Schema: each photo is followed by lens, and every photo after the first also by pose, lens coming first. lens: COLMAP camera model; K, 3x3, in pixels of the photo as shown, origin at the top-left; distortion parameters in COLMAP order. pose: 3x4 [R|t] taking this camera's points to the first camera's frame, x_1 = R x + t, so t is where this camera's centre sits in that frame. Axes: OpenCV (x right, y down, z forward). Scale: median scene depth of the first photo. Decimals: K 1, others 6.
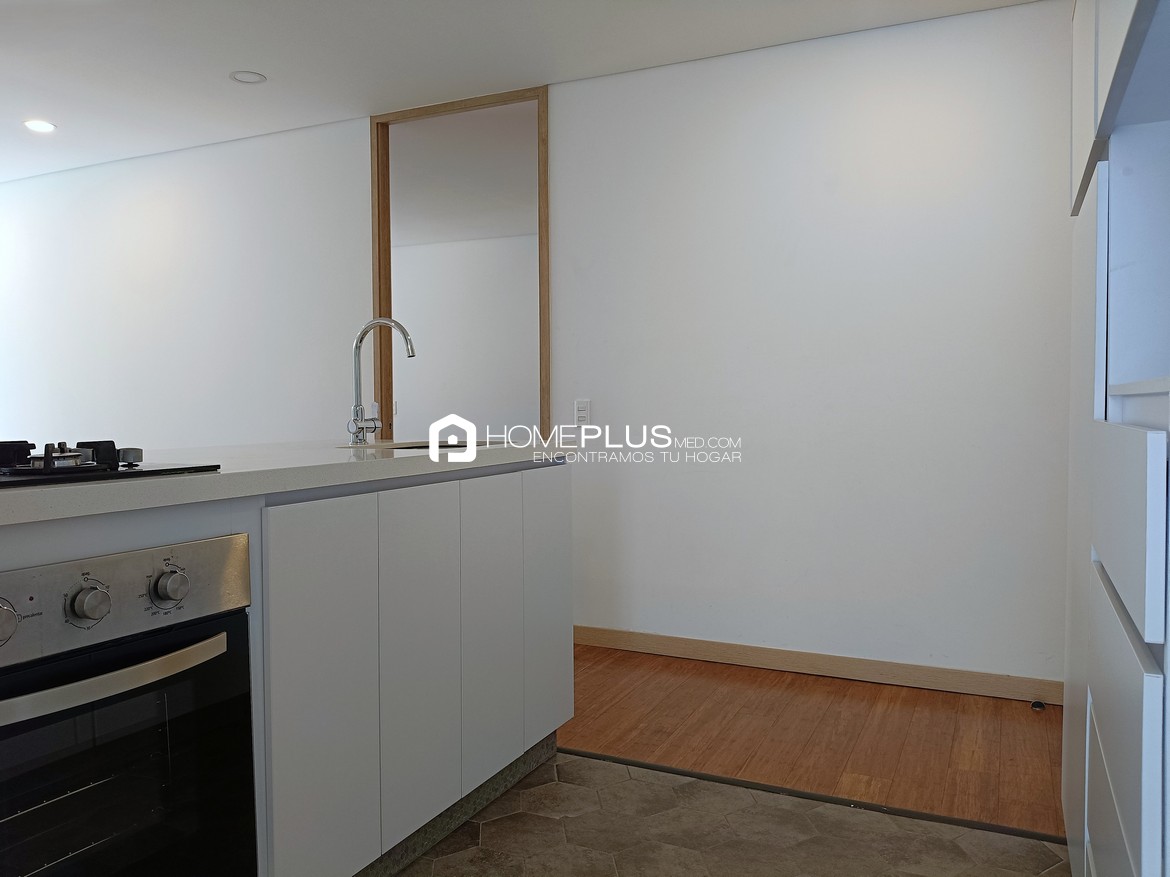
lens RADIAL K [[906.3, 0, 573.8], [0, 906.3, 438.9], [0, 0, 1]] dist [0.088336, -0.204306]
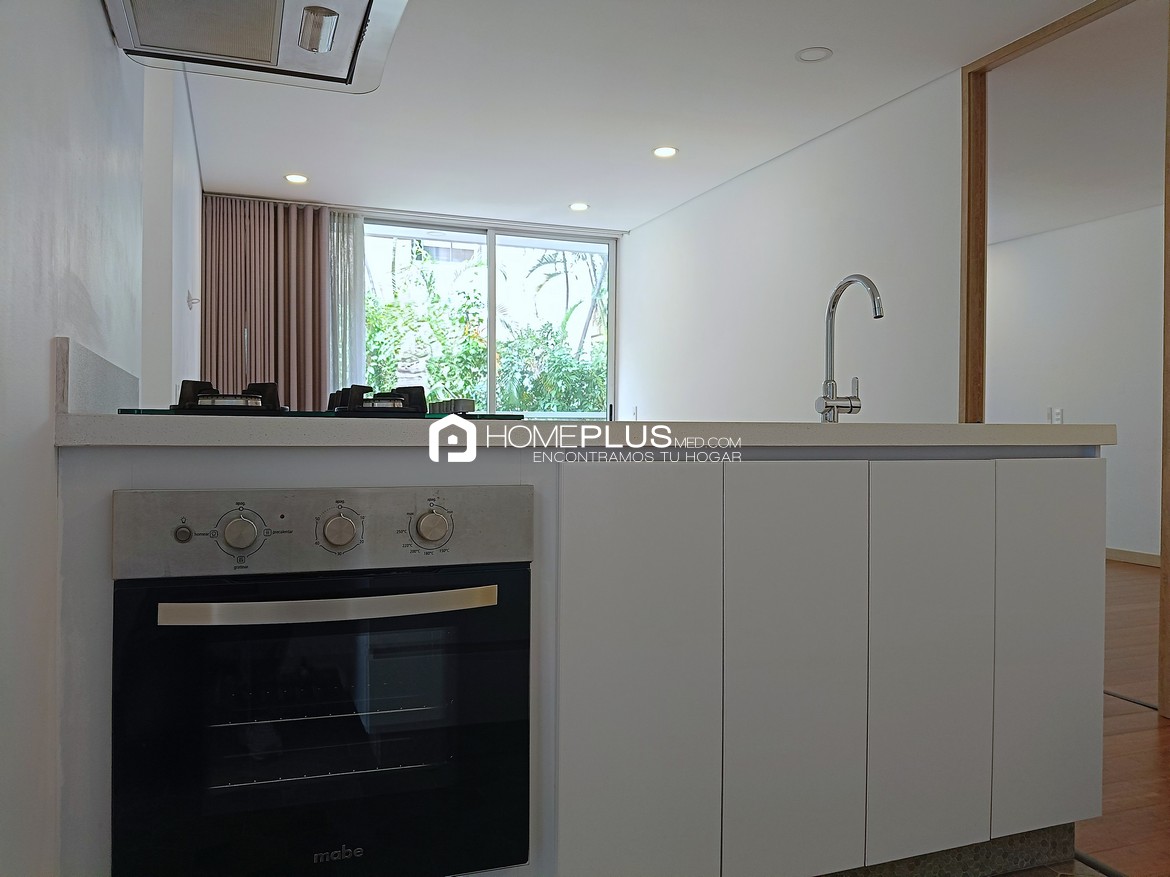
lens RADIAL K [[906.3, 0, 573.8], [0, 906.3, 438.9], [0, 0, 1]] dist [0.088336, -0.204306]
pose [[0.719543, 0.022625, -0.694079, 0.191307], [-0.041295, 0.999094, -0.010242, 0.037443], [0.693219, 0.036032, 0.719826, 0.211810]]
